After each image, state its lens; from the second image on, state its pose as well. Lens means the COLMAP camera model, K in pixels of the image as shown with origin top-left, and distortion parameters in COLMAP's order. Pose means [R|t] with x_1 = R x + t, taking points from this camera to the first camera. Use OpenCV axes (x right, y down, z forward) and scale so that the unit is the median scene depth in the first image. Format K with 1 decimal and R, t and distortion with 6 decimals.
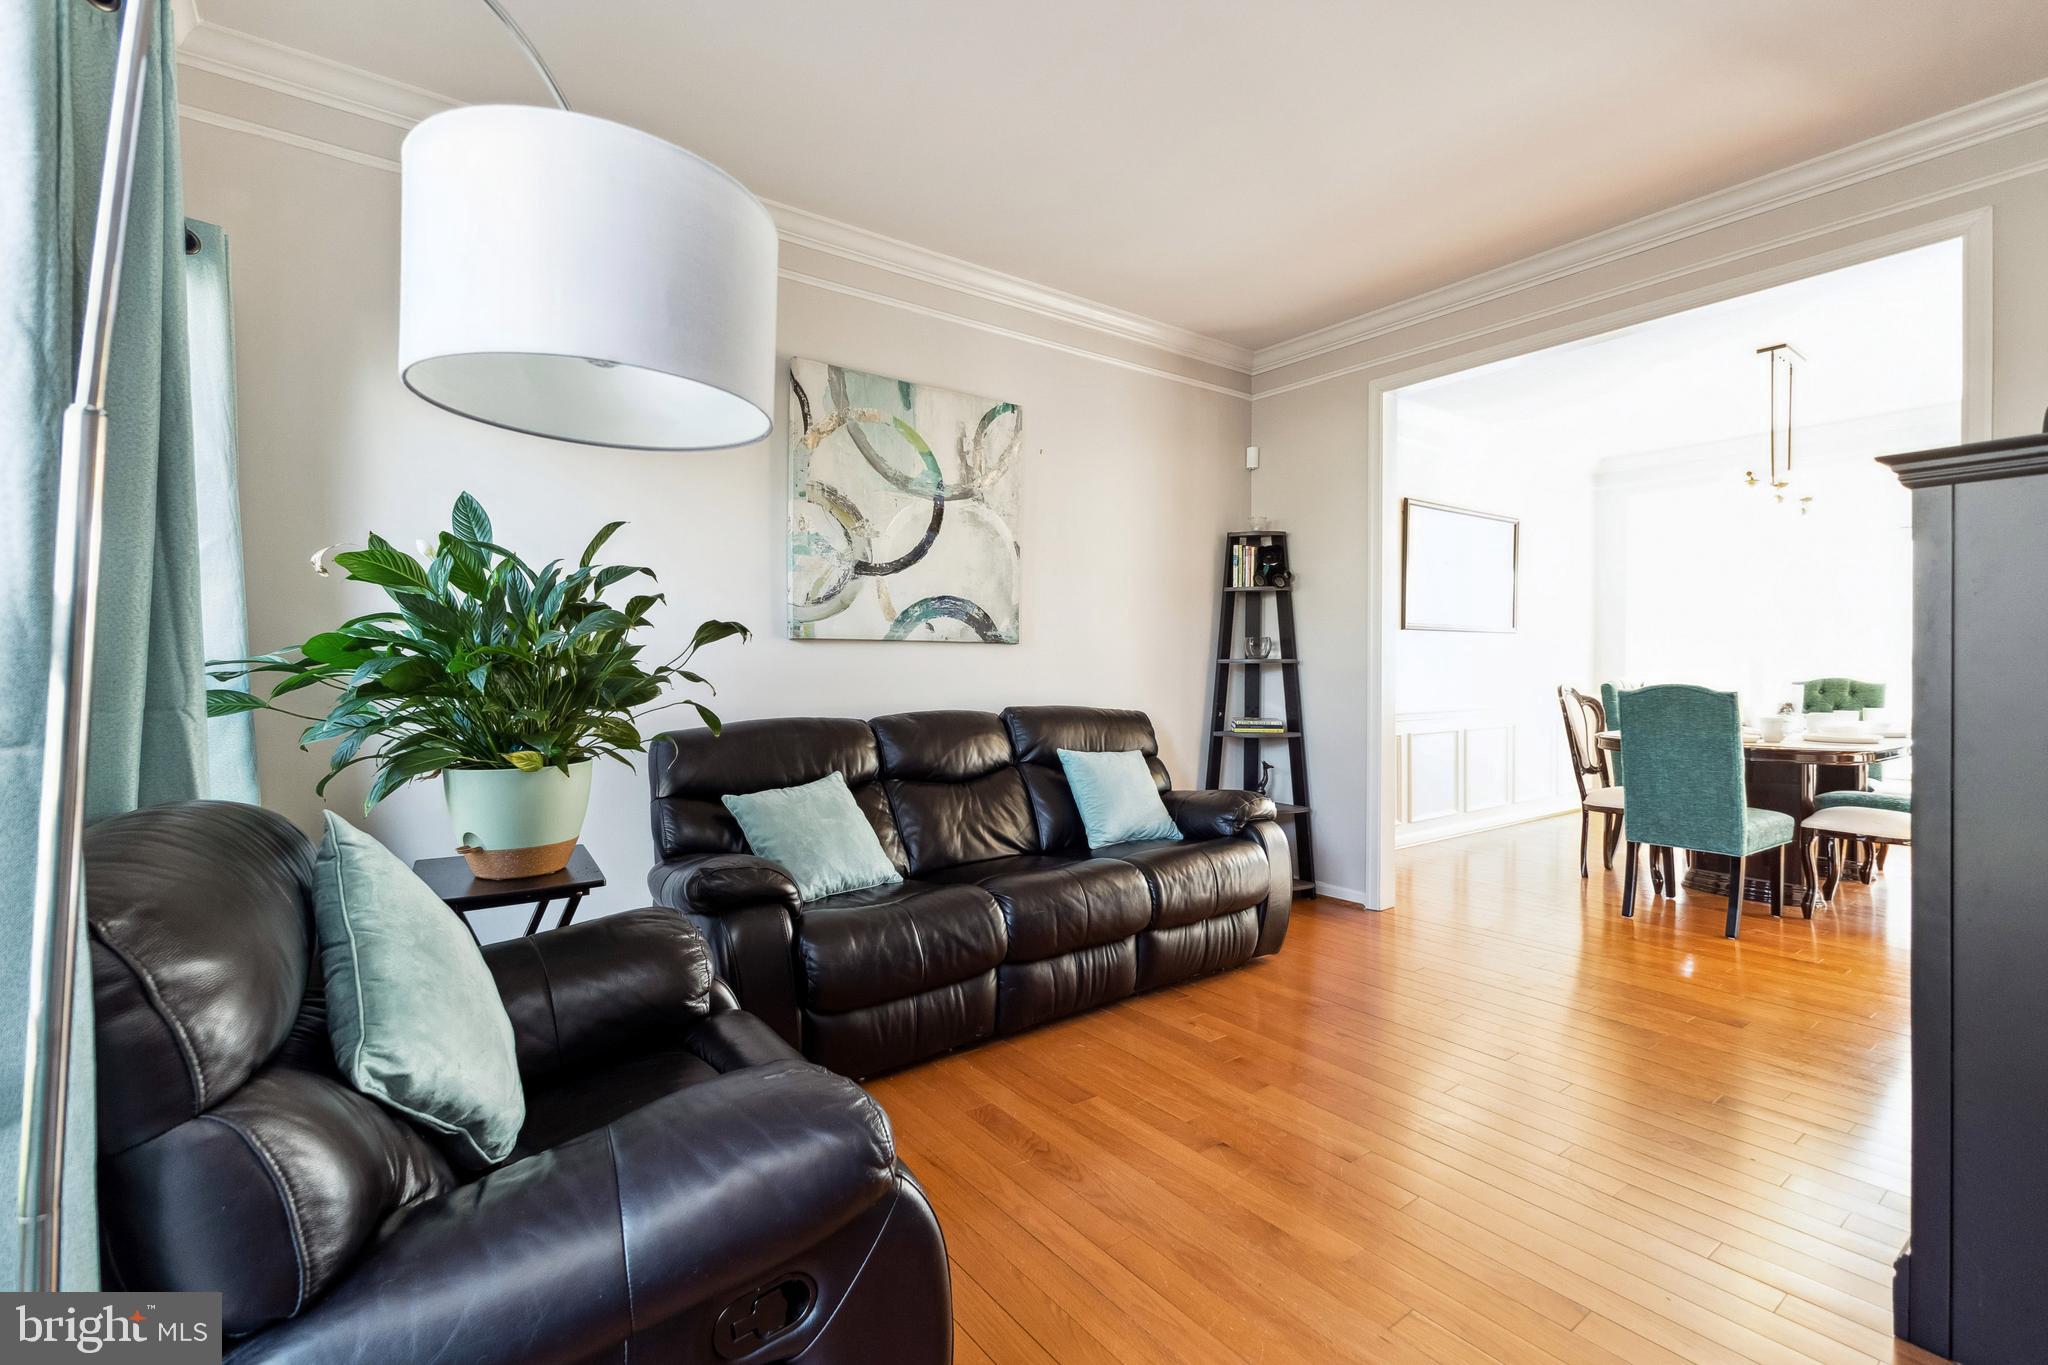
lens RADIAL K [[892.3, 0, 1013.2], [0, 892.3, 662.2], [0, 0, 1]] dist [0.013543, -0.000325]
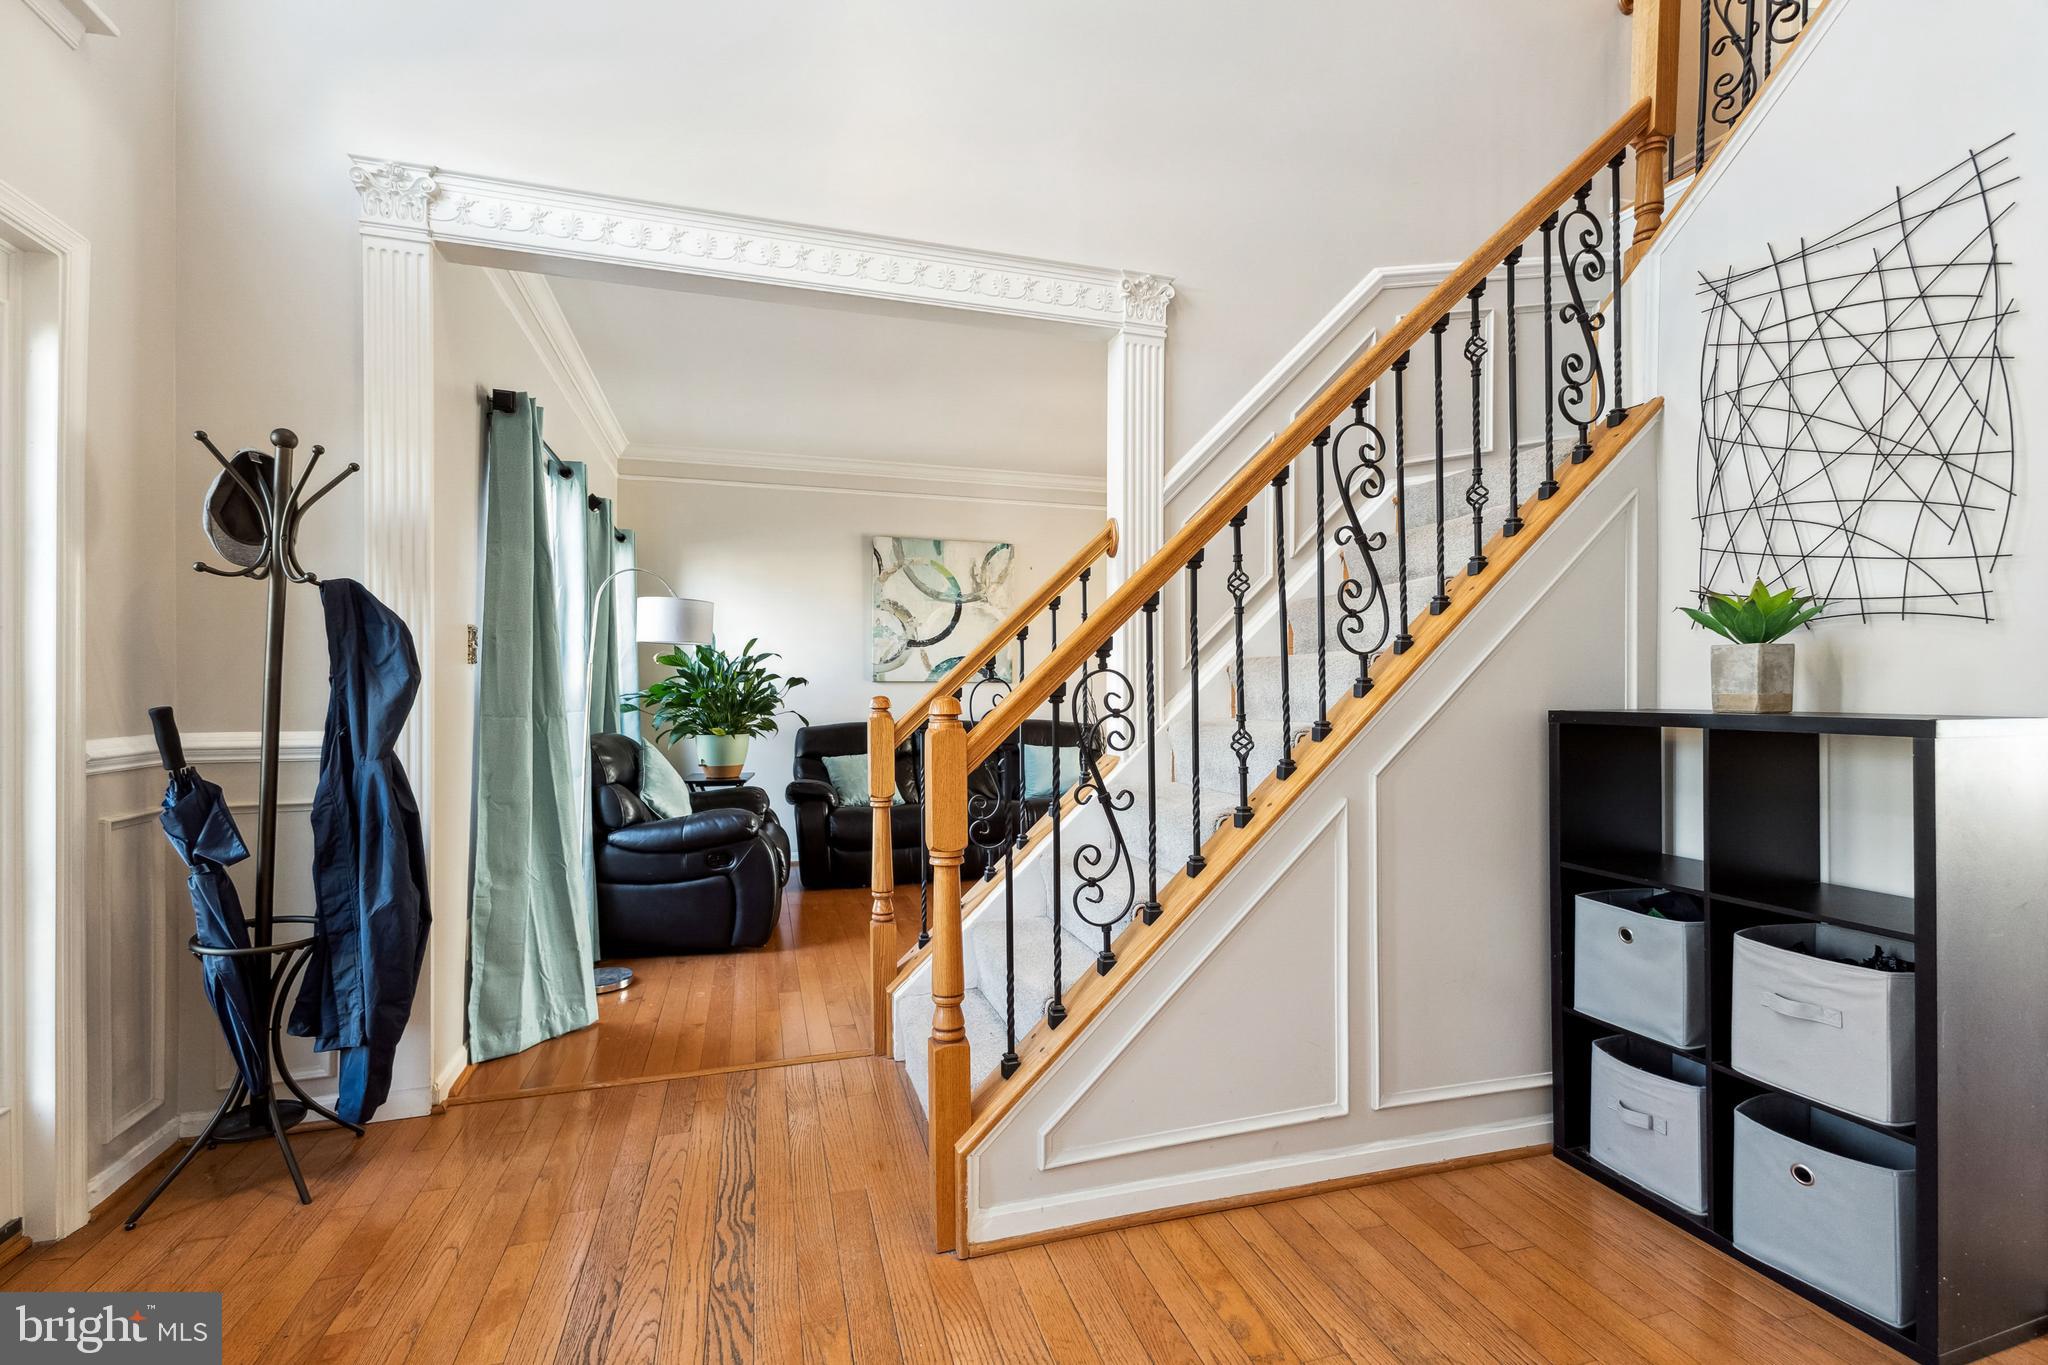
lens RADIAL K [[892.3, 0, 1032.1], [0, 892.3, 692.2], [0, 0, 1]] dist [0.013543, -0.000325]
pose [[0.940162, 0.002856, -0.340717, 0.843891], [-0.001565, 0.999991, 0.004062, -0.013082], [0.340725, -0.003286, 0.940157, -0.803514]]
